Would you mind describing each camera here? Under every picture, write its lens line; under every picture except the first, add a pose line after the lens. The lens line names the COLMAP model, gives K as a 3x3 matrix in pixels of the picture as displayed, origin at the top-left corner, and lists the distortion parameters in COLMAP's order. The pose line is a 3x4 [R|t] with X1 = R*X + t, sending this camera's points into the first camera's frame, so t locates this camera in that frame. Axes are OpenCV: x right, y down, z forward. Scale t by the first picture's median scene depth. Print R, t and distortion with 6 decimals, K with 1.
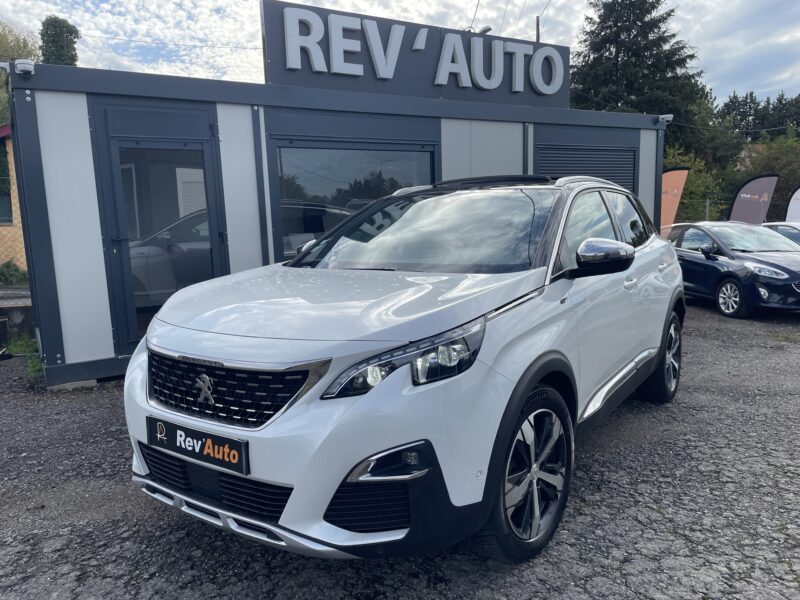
lens RADIAL K [[583.6, 0, 400.0], [0, 583.6, 300.0], [0, 0, 1]] dist [0.064379, -0.080874]
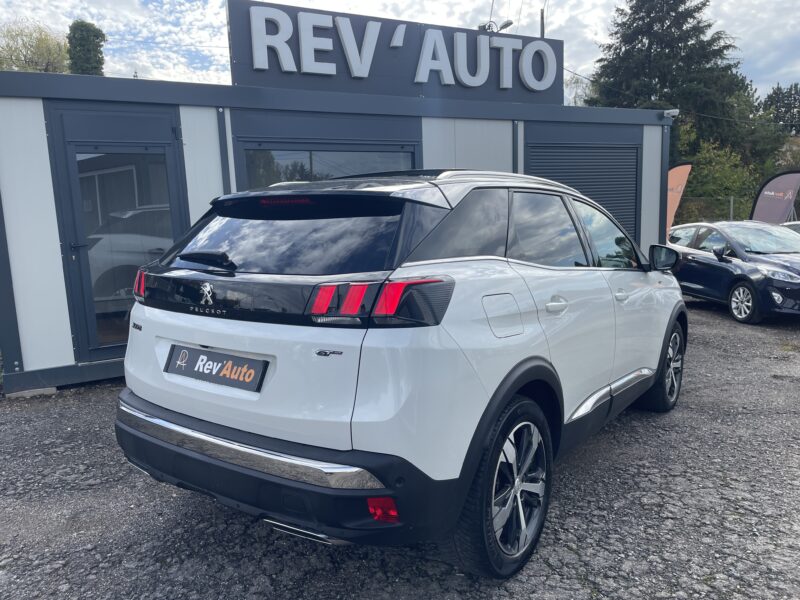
lens RADIAL K [[583.6, 0, 400.0], [0, 583.6, 300.0], [0, 0, 1]] dist [0.064379, -0.080874]
pose [[0.998319, 0.003812, -0.057835, 0.094028], [-0.003536, 0.999982, 0.004872, -0.014532], [0.057853, -0.004659, 0.998314, 0.034333]]
